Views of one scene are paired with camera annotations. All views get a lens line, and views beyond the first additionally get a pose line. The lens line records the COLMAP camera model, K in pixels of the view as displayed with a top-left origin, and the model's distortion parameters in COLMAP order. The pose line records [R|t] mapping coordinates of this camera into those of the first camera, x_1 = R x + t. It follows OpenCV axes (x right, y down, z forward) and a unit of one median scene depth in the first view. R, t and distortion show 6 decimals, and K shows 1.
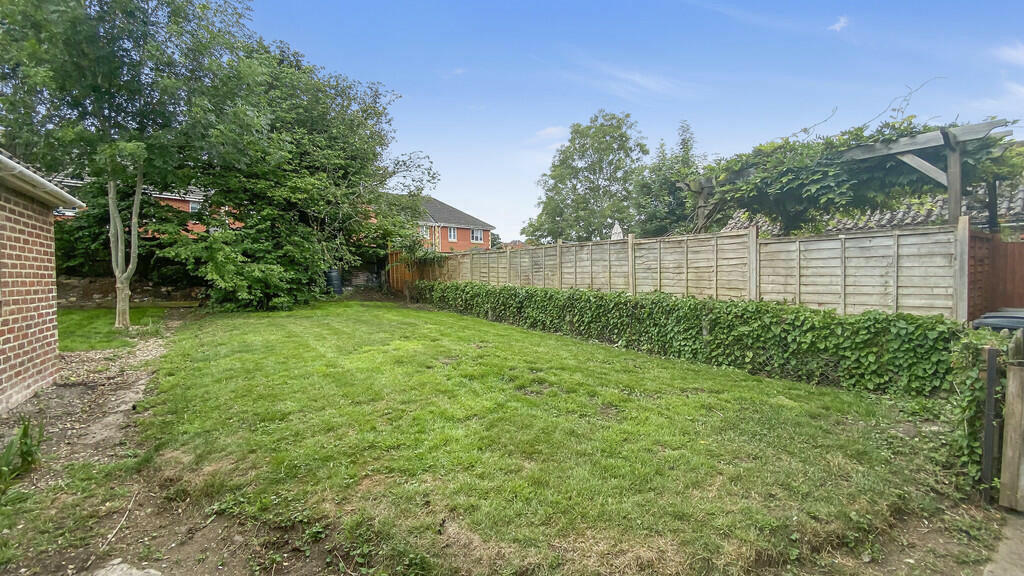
lens RADIAL K [[425.4, 0, 512.0], [0, 425.4, 284.5], [0, 0, 1]] dist [-0.000186, 0.000044]
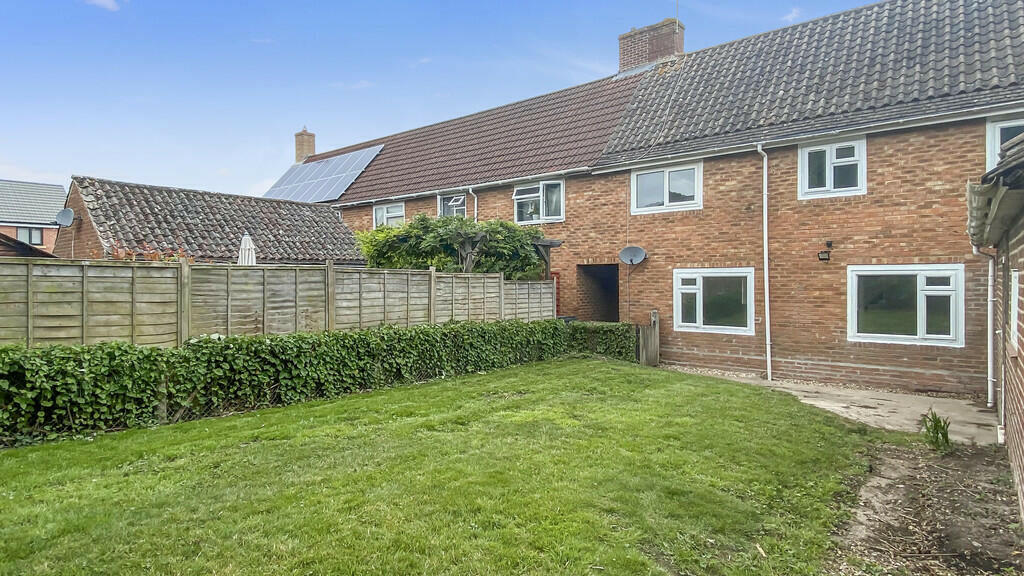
lens RADIAL K [[537.2, 0, 511.0], [0, 537.2, 284.3], [0, 0, 1]] dist [-0.024264, -0.001211]
pose [[-0.289725, -0.014021, 0.957007, -1.013905], [0.006277, 0.999843, 0.016548, -0.098619], [-0.957090, 0.010801, -0.289591, 1.215363]]
